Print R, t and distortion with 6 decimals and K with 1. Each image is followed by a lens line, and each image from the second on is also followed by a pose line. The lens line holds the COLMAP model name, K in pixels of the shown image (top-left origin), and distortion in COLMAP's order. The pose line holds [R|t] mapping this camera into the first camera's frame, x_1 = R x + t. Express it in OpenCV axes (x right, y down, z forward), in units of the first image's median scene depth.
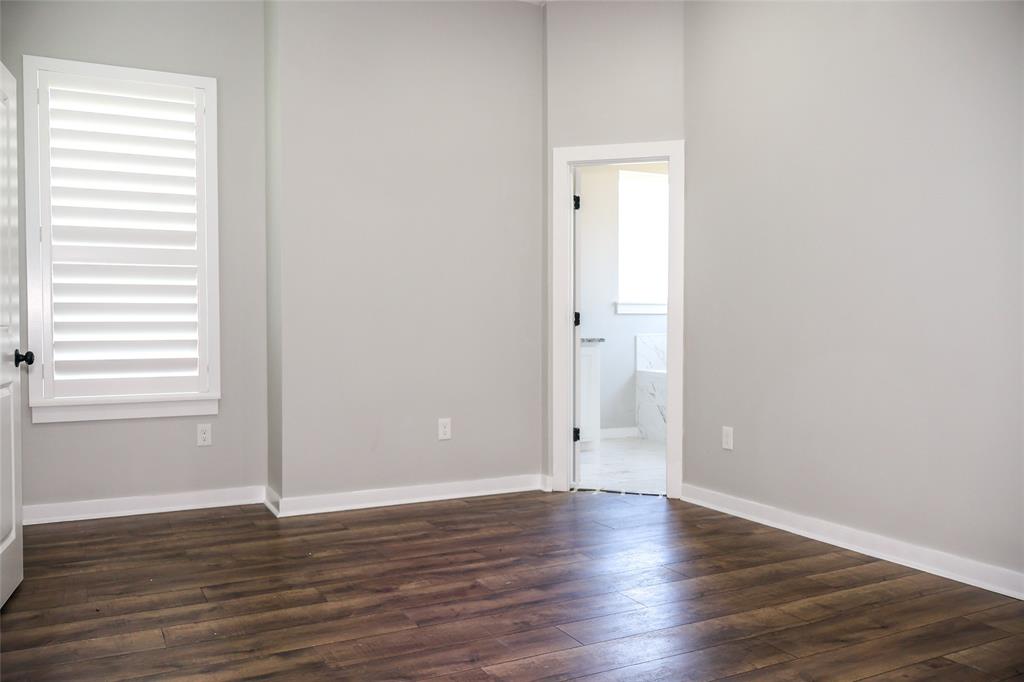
lens RADIAL K [[854.1, 0, 512.0], [0, 854.1, 341.0], [0, 0, 1]] dist [-0.039708, -0.002989]
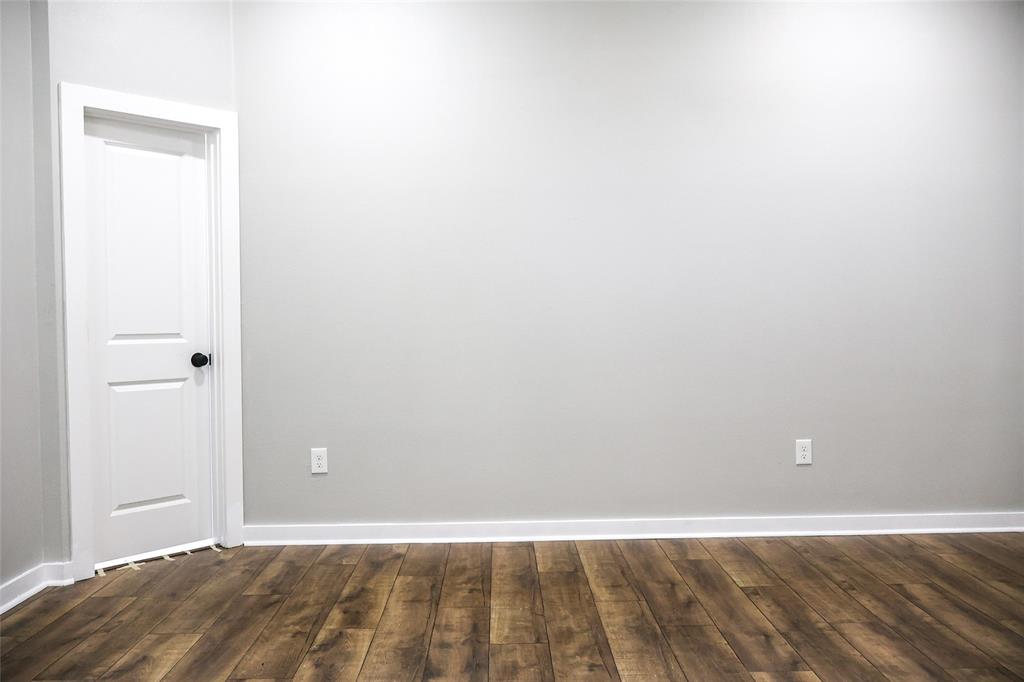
lens RADIAL K [[854.1, 0, 512.0], [0, 854.1, 341.0], [0, 0, 1]] dist [-0.039708, -0.002989]
pose [[0.459060, -0.035201, 0.887708, -0.432003], [0.046910, 0.998781, 0.015346, -0.013190], [-0.887166, 0.034598, 0.460152, 0.412557]]
